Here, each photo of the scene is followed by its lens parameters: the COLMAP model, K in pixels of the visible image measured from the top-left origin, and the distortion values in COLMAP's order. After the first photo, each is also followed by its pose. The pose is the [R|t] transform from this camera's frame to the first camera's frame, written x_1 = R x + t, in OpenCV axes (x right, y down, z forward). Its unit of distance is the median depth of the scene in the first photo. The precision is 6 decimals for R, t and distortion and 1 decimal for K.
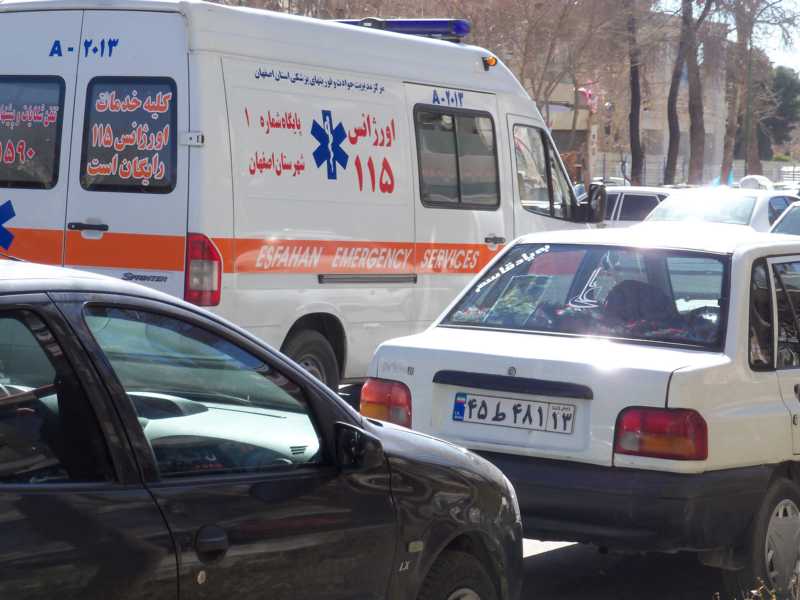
lens RADIAL K [[2395.6, 0, 400.0], [0, 2395.6, 299.2], [0, 0, 1]] dist [0.519476, 0.000000]
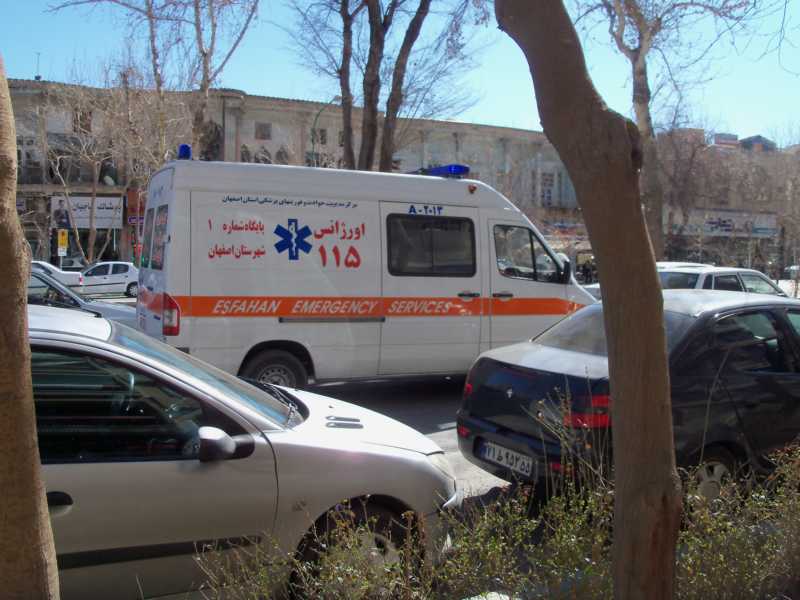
lens RADIAL K [[821.2, 0, 399.7], [0, 821.2, 302.6], [0, 0, 1]] dist [-0.075726, 0.000000]
pose [[0.817941, -0.015944, -0.575082, 0.350754], [-0.000747, 0.999586, -0.028775, -0.004024], [0.575302, 0.023966, 0.817590, 0.568484]]
